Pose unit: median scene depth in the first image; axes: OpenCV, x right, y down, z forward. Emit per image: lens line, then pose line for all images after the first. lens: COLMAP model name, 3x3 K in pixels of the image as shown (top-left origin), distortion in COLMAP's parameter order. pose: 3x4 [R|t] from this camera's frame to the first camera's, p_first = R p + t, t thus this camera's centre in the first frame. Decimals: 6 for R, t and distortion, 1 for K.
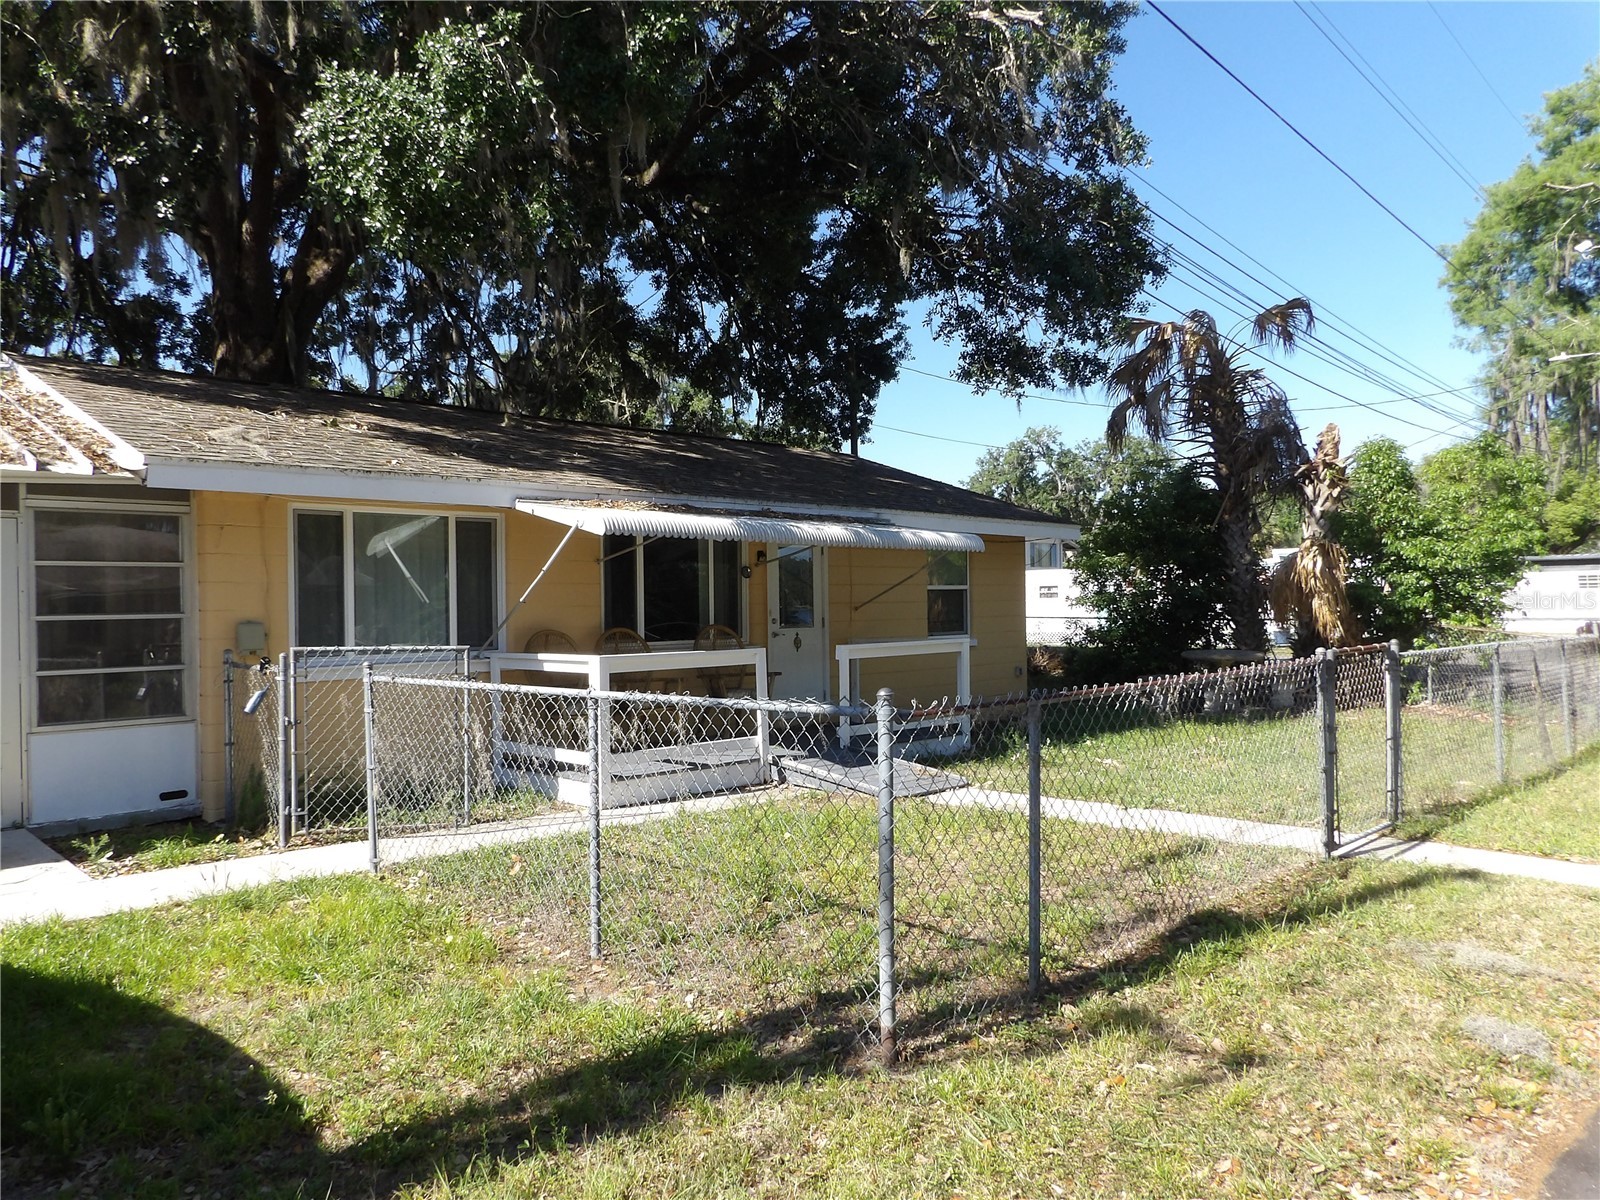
lens RADIAL K [[1146.4, 0, 785.3], [0, 1146.4, 593.3], [0, 0, 1]] dist [-0.026547, 0.037174]
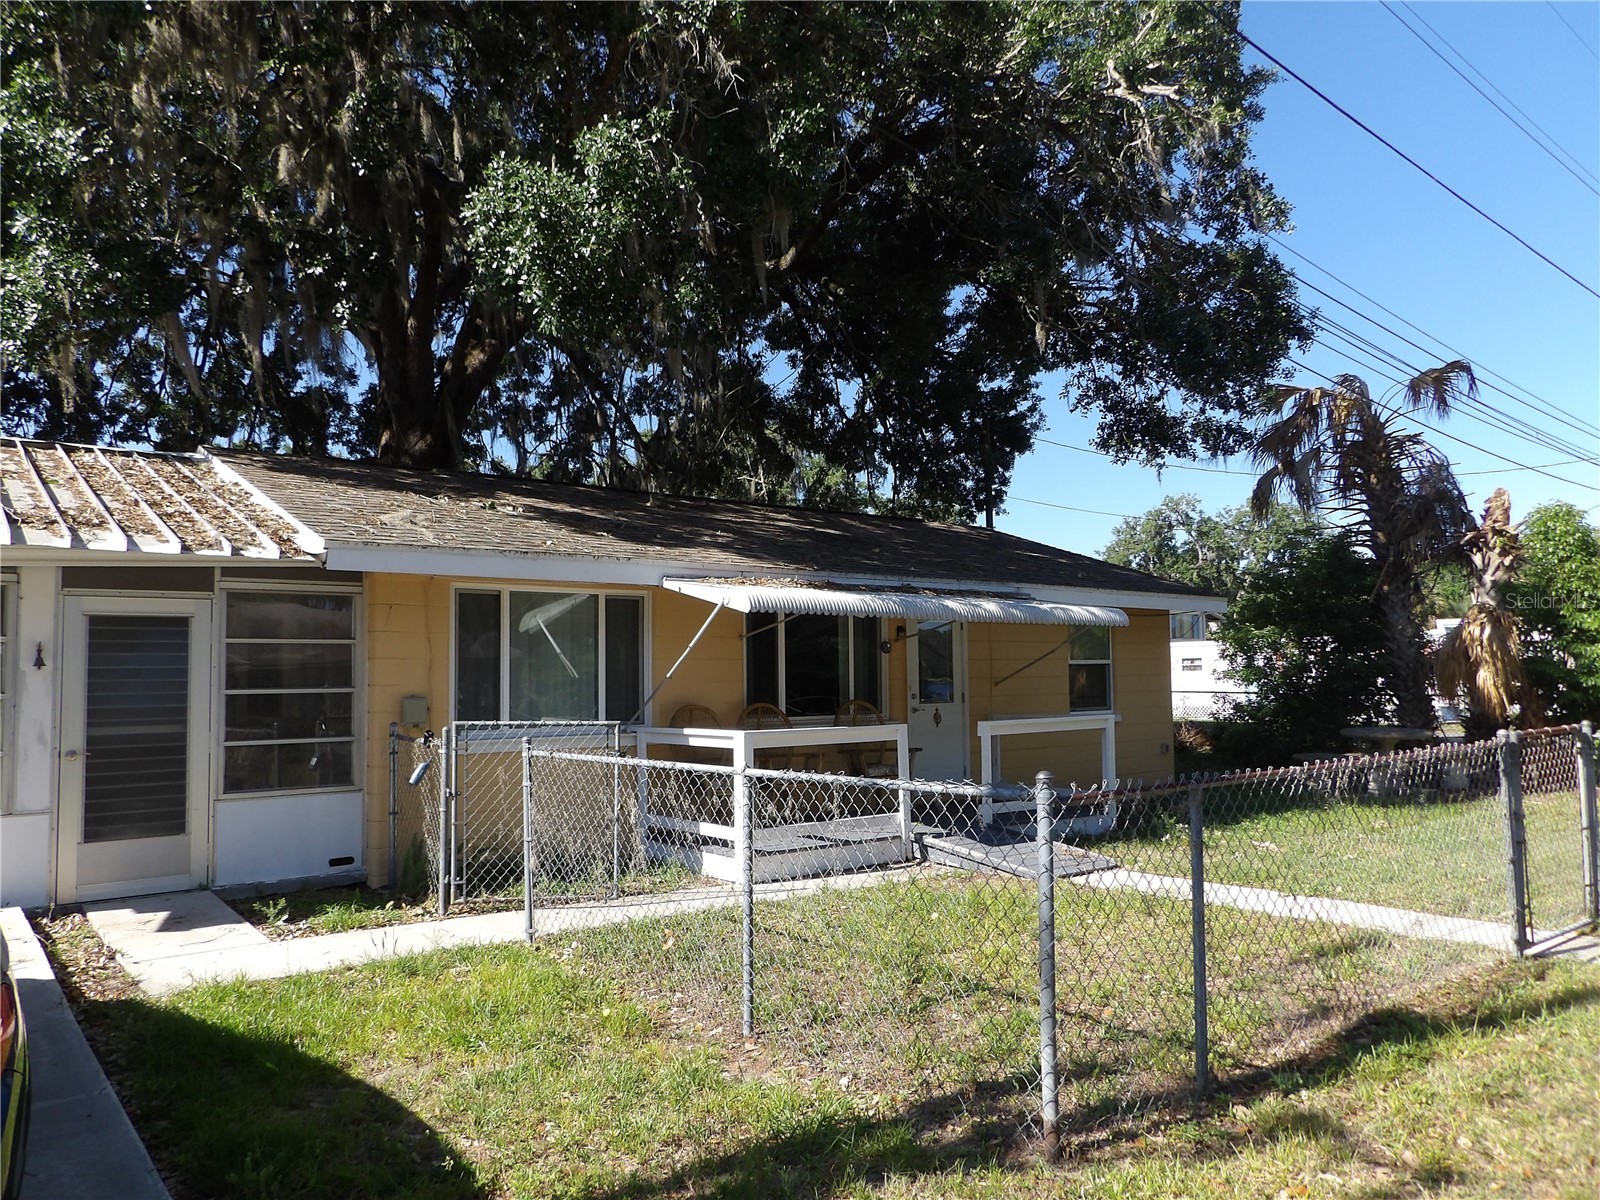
lens RADIAL K [[1146.4, 0, 784.8], [0, 1146.4, 594.2], [0, 0, 1]] dist [-0.026547, 0.037174]
pose [[0.993395, -0.005981, -0.114591, -0.008781], [-0.001112, 0.998092, -0.061734, -0.003646], [0.114742, 0.061454, 0.991493, -0.008557]]
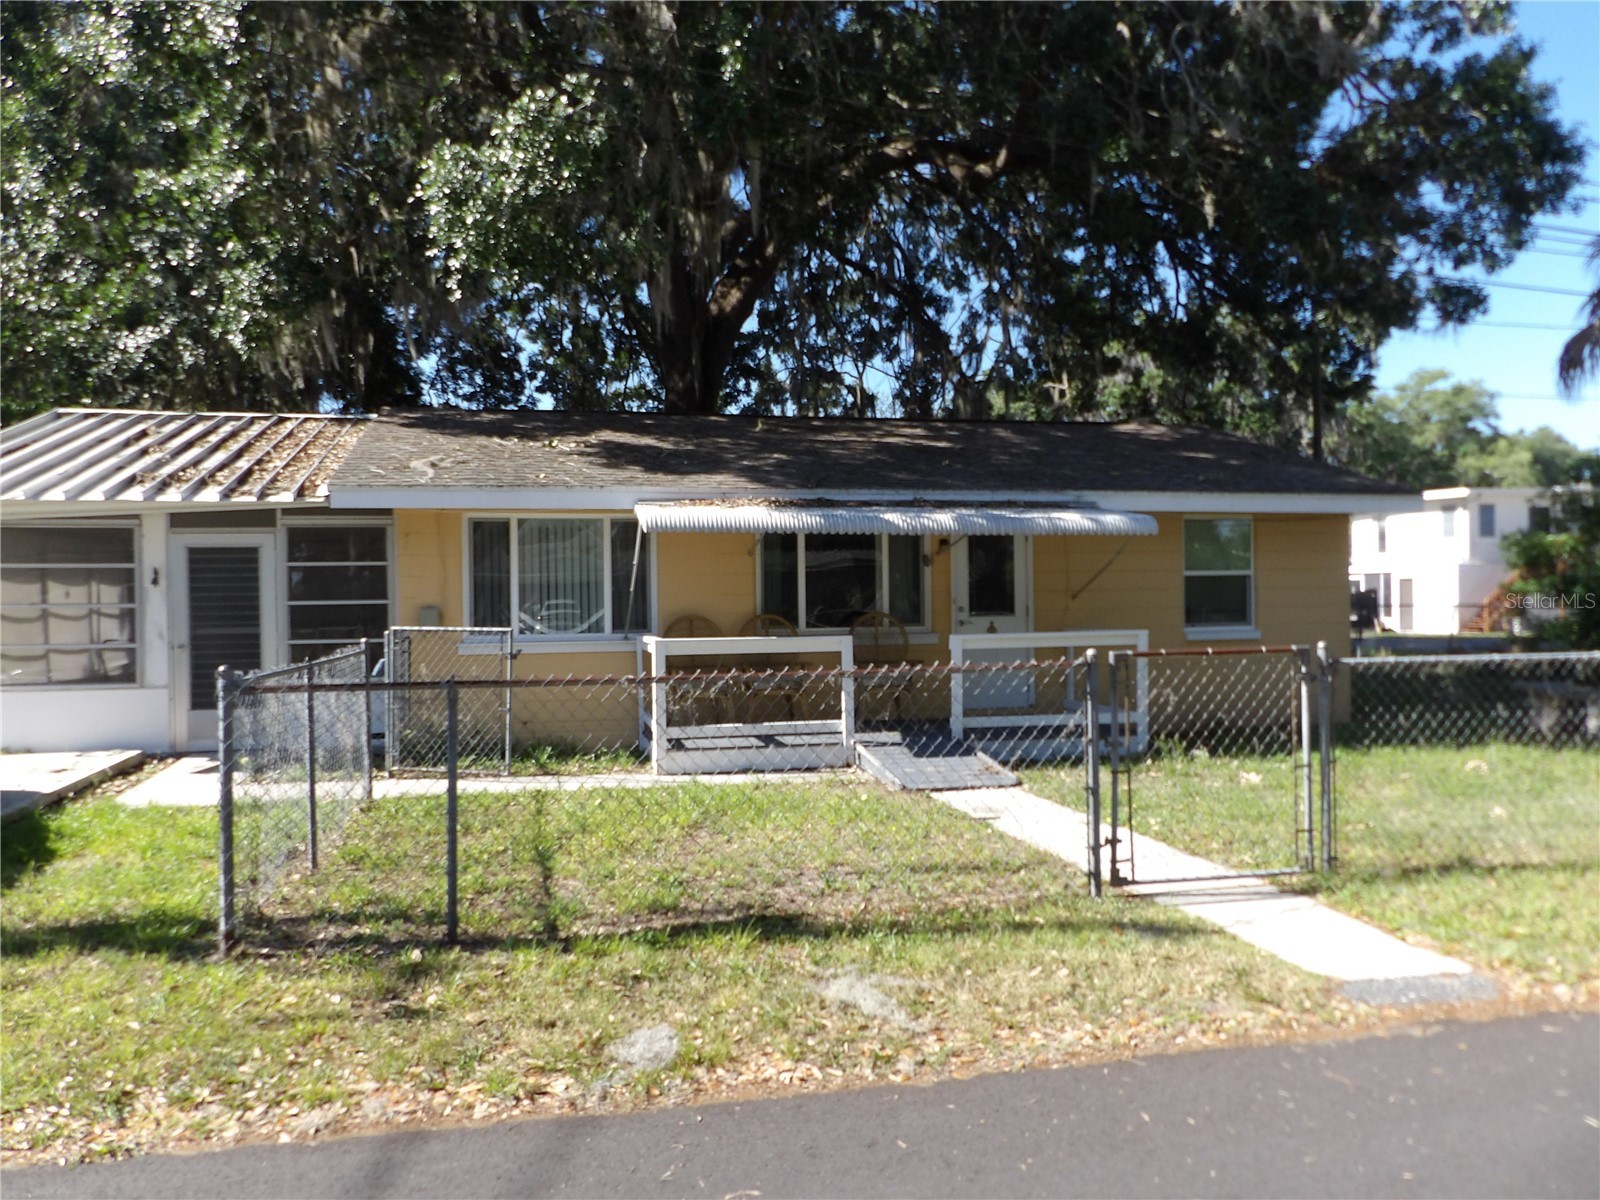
lens RADIAL K [[1146.4, 0, 786.6], [0, 1146.4, 606.9], [0, 0, 1]] dist [-0.026547, 0.037174]
pose [[0.847787, 0.008489, -0.530269, 0.528213], [0.005516, 0.999677, 0.024822, -0.004577], [0.530308, -0.023969, 0.847466, 0.106400]]
